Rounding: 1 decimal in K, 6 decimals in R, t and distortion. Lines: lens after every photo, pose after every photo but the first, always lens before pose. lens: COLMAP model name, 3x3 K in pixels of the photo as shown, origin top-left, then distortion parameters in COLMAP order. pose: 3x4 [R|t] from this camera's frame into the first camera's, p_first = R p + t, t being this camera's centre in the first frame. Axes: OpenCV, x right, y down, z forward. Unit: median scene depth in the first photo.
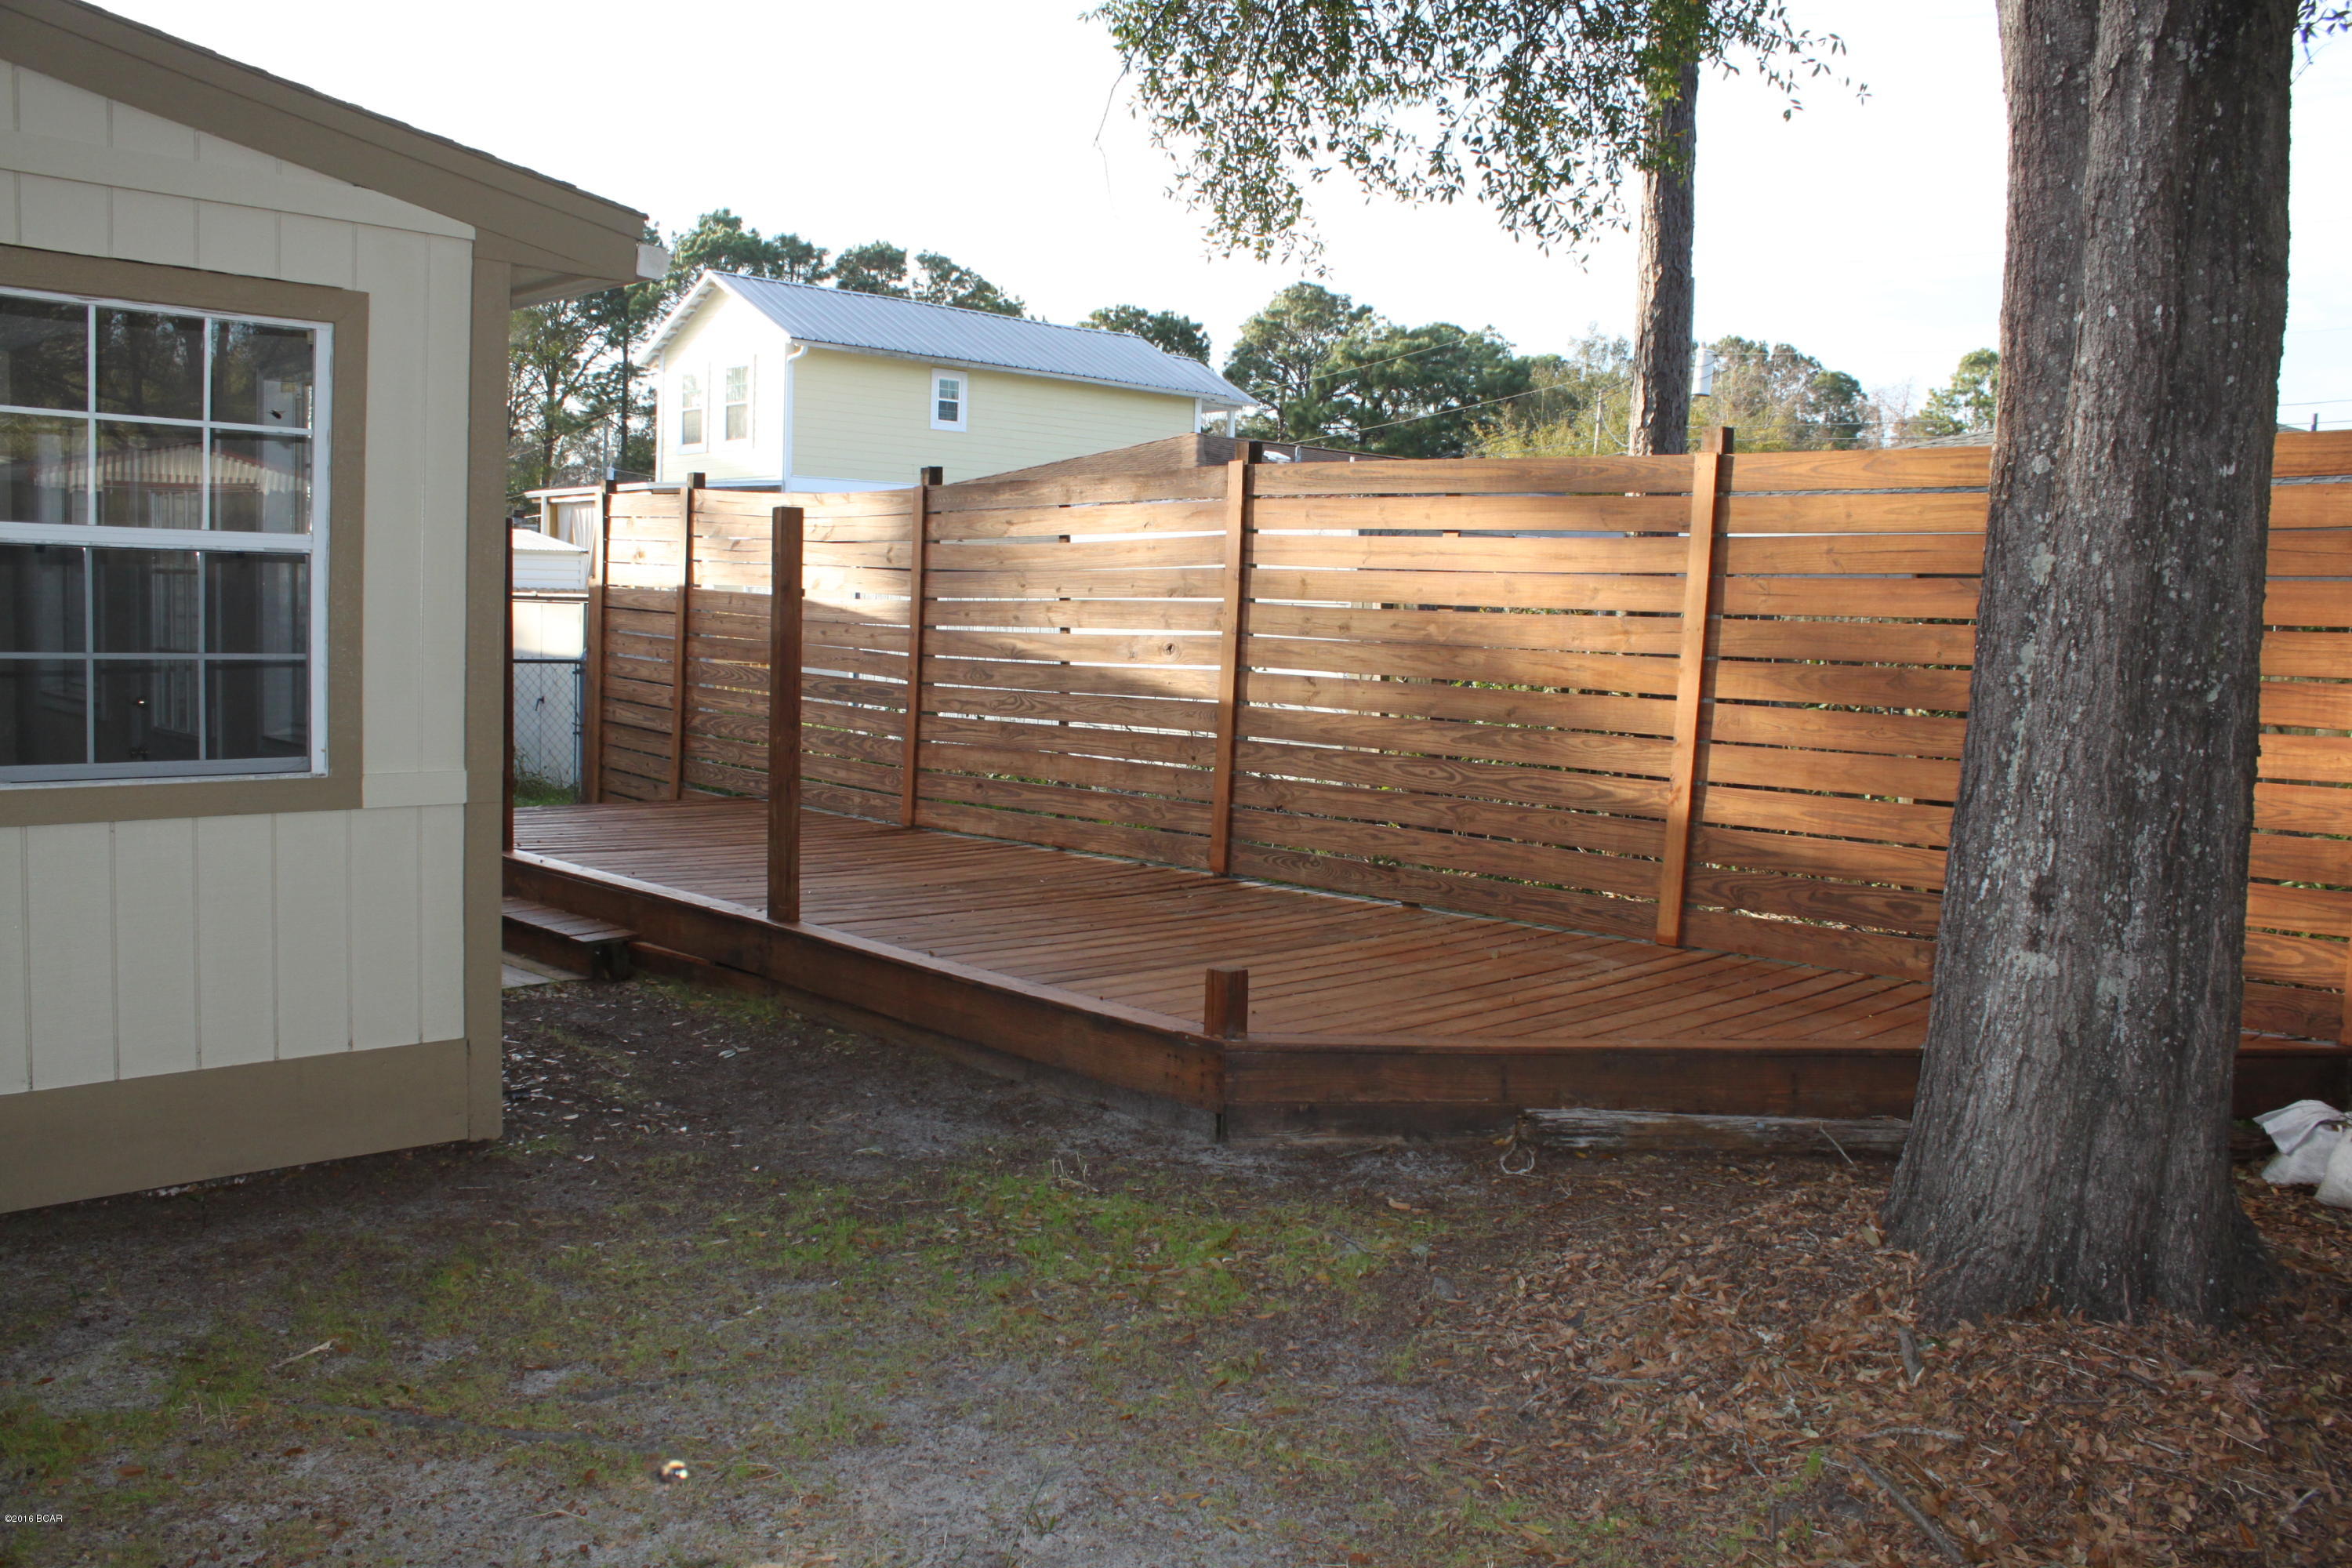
lens RADIAL K [[1920.5, 0, 1176.0], [0, 1920.5, 784.0], [0, 0, 1]] dist [-0.114541, 0.009988]
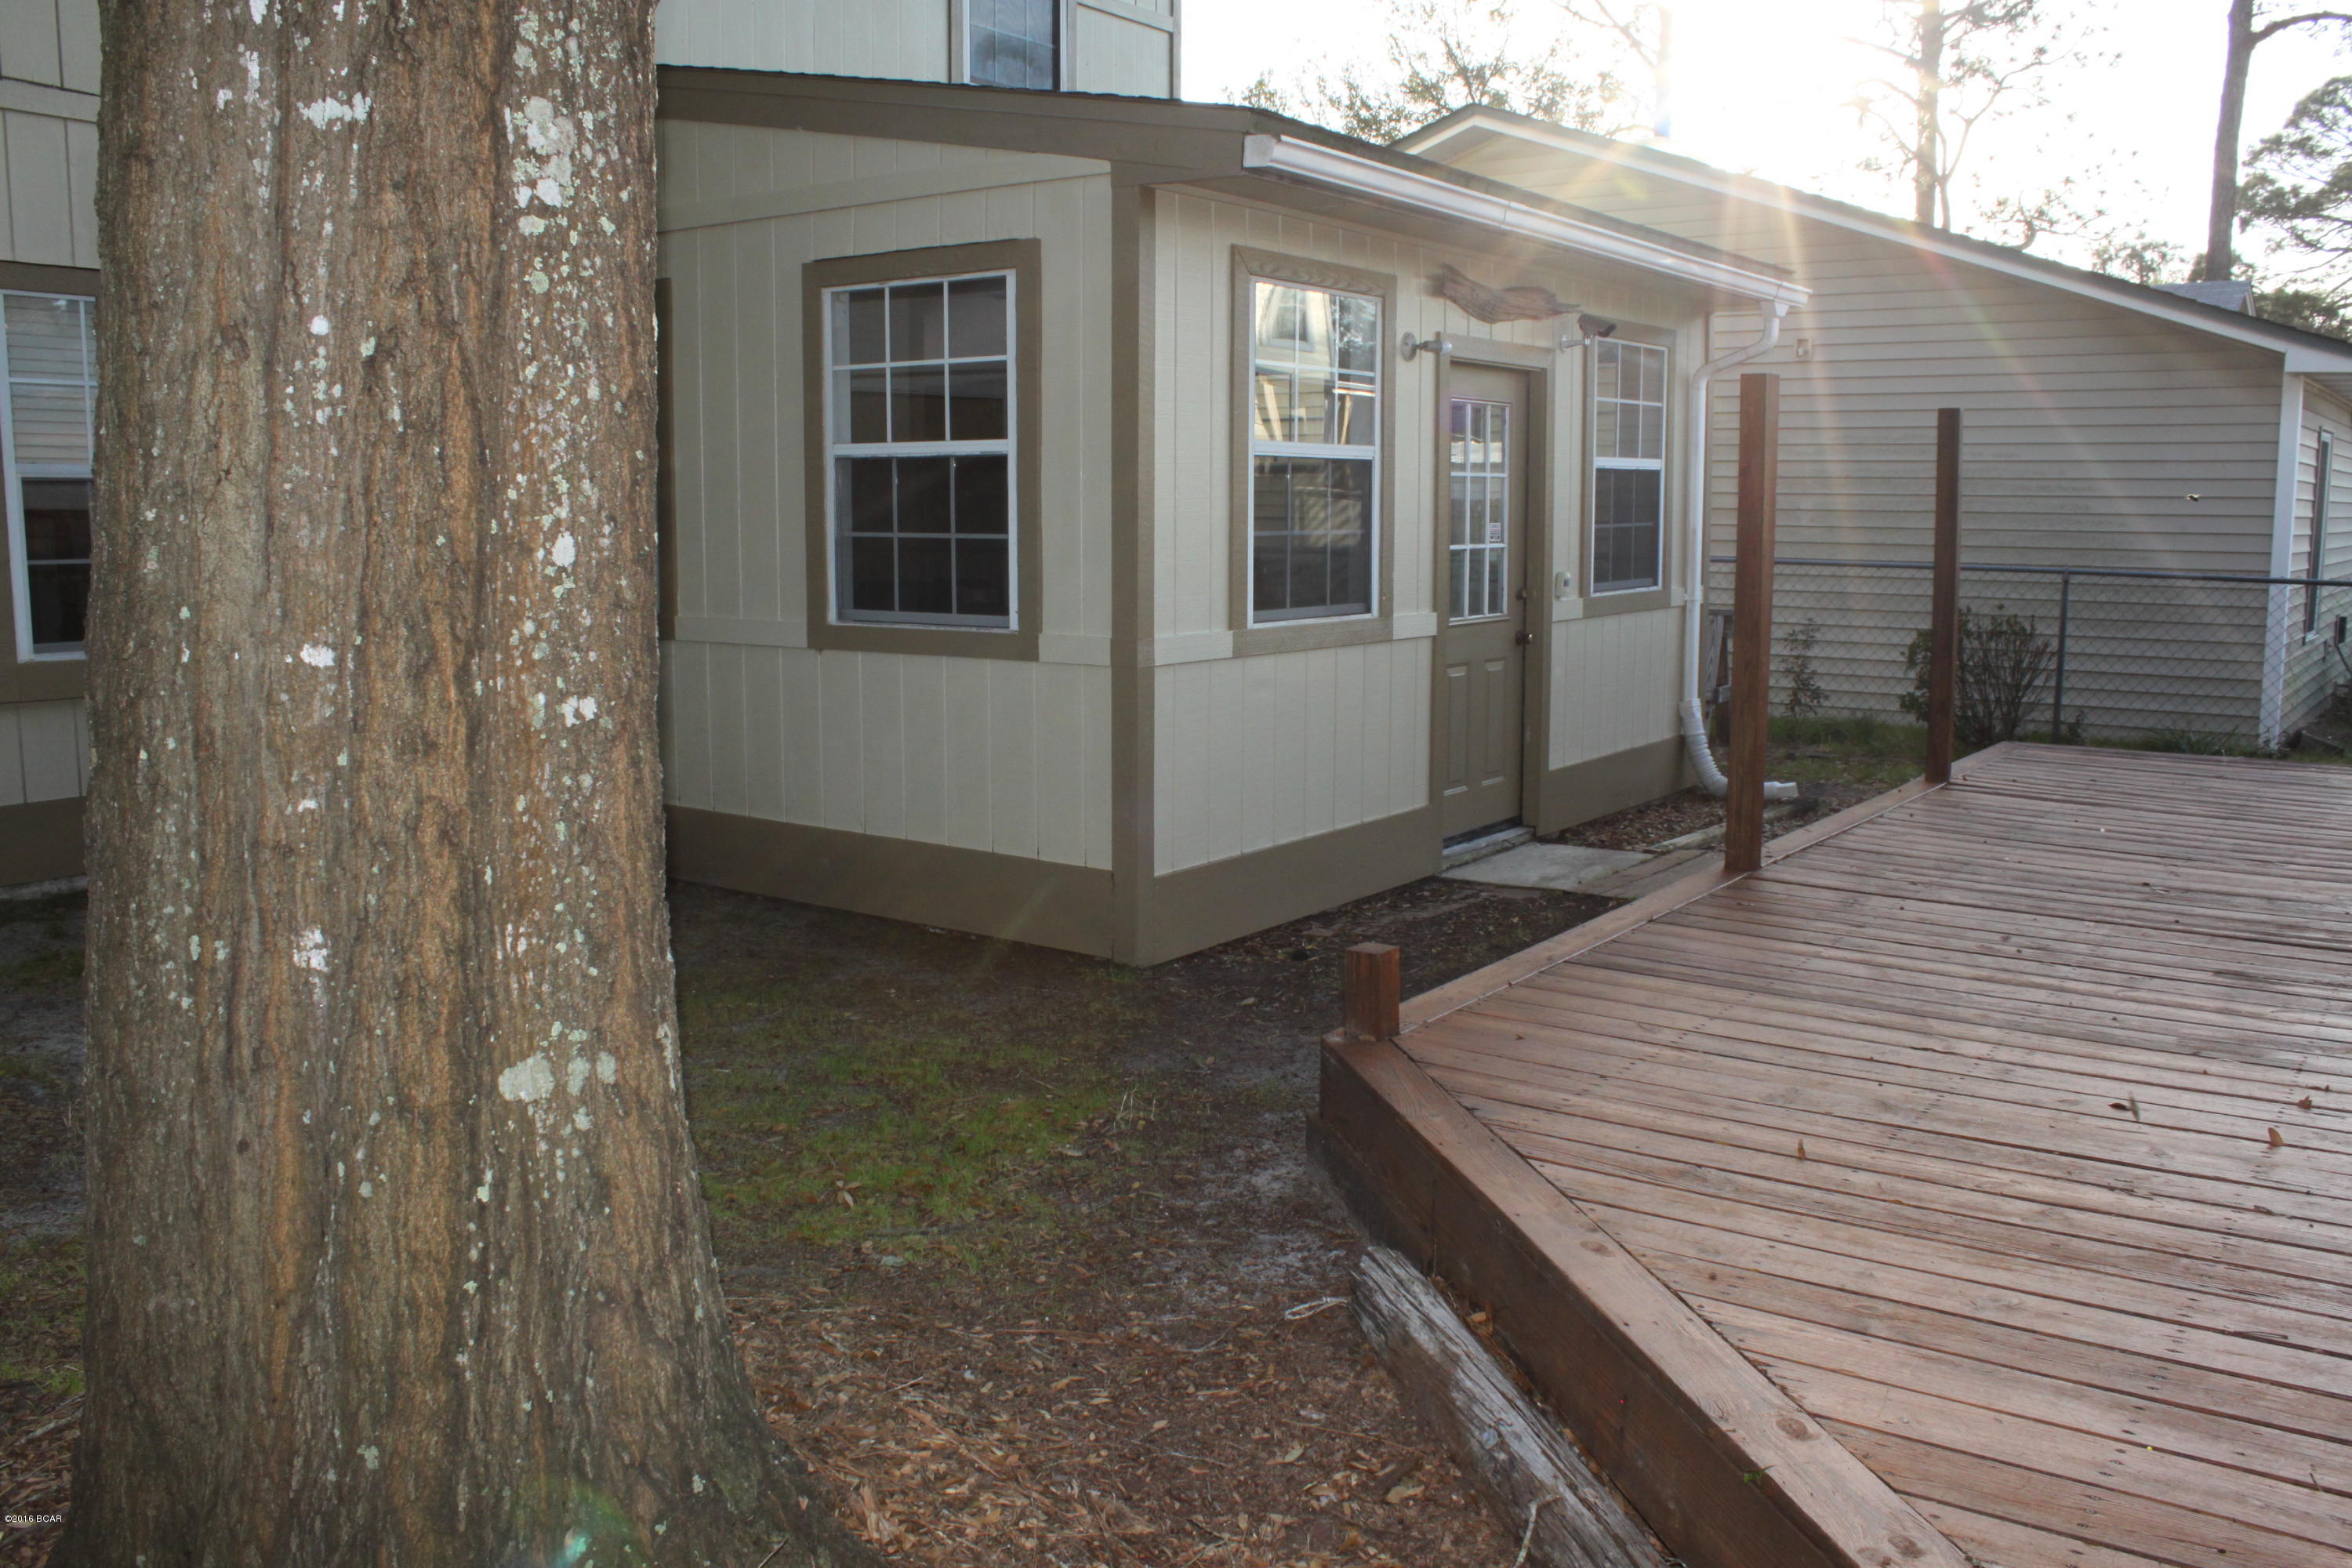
lens RADIAL K [[1947.7, 0, 1176.0], [0, 1947.7, 784.0], [0, 0, 1]] dist [-0.170136, 0.152349]
pose [[0.177876, 0.118883, -0.976846, 0.855836], [-0.075263, 0.991412, 0.106951, -0.051327], [0.981171, 0.054497, 0.185295, 0.882024]]
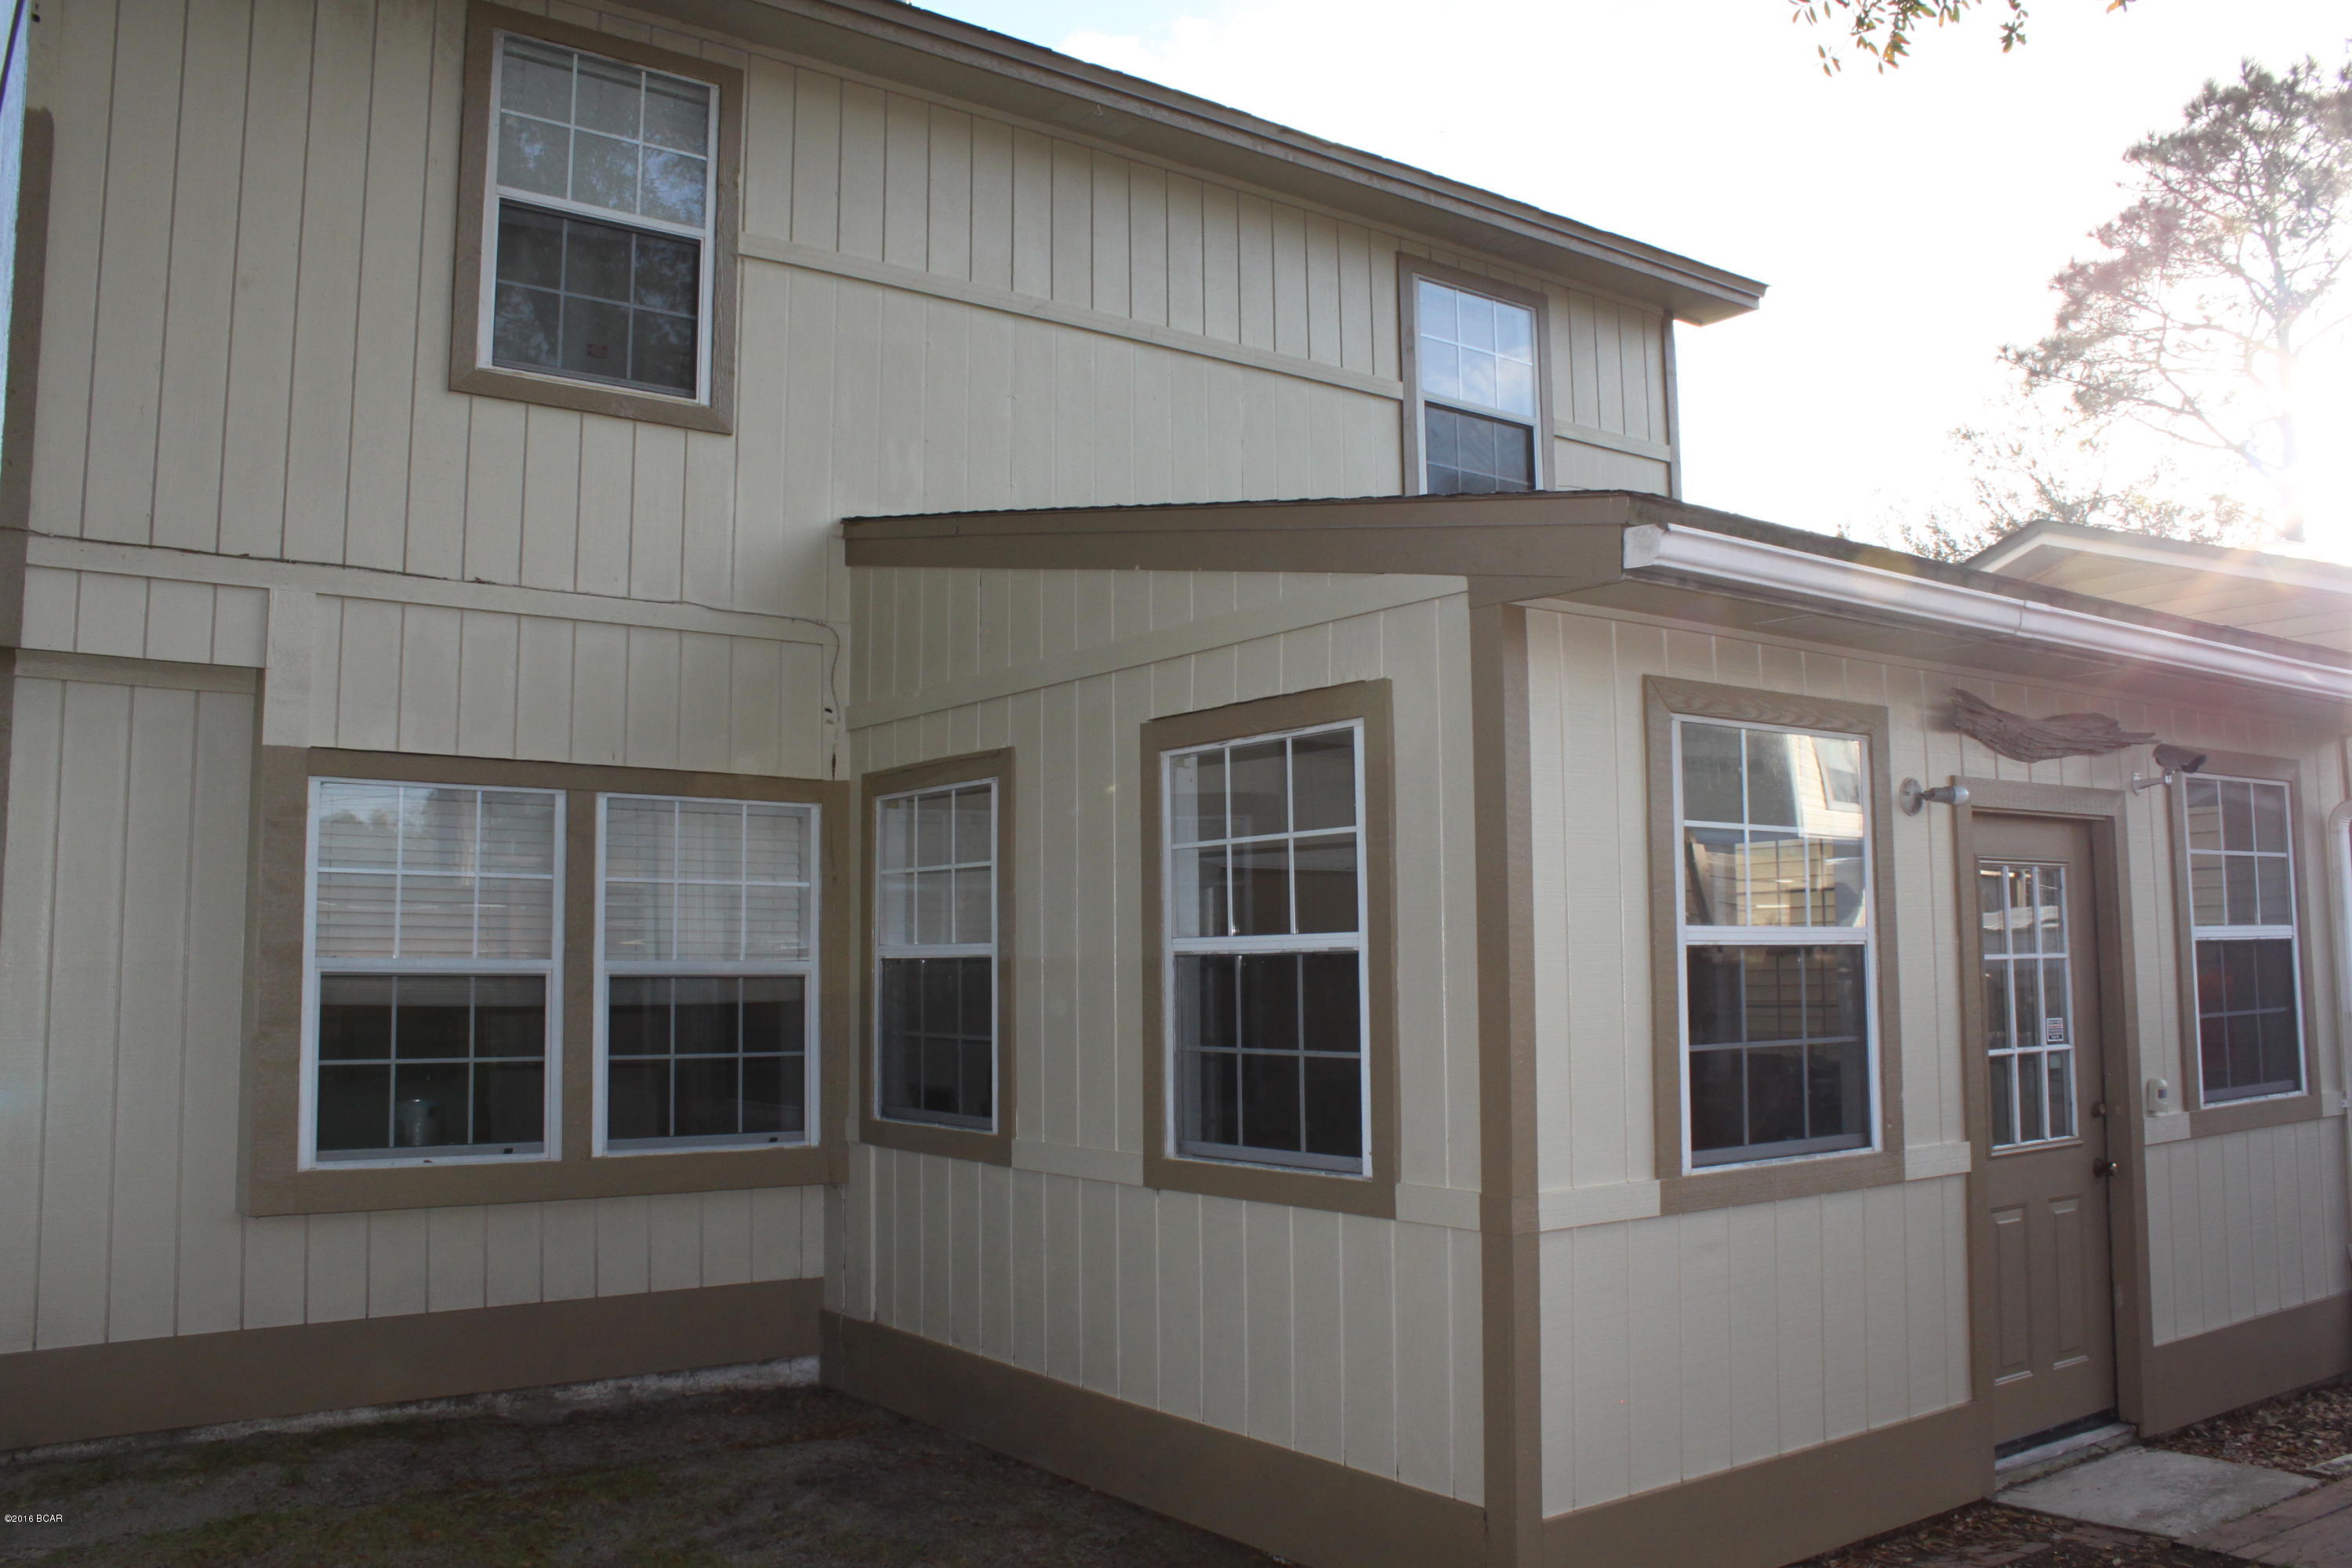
lens RADIAL K [[1947.7, 0, 1176.0], [0, 1947.7, 784.0], [0, 0, 1]] dist [-0.170136, 0.152349]
pose [[-0.132737, -0.120335, -0.983819, 0.568613], [-0.073284, 0.991077, -0.111335, -0.089535], [0.988438, 0.057320, -0.140371, 1.043697]]
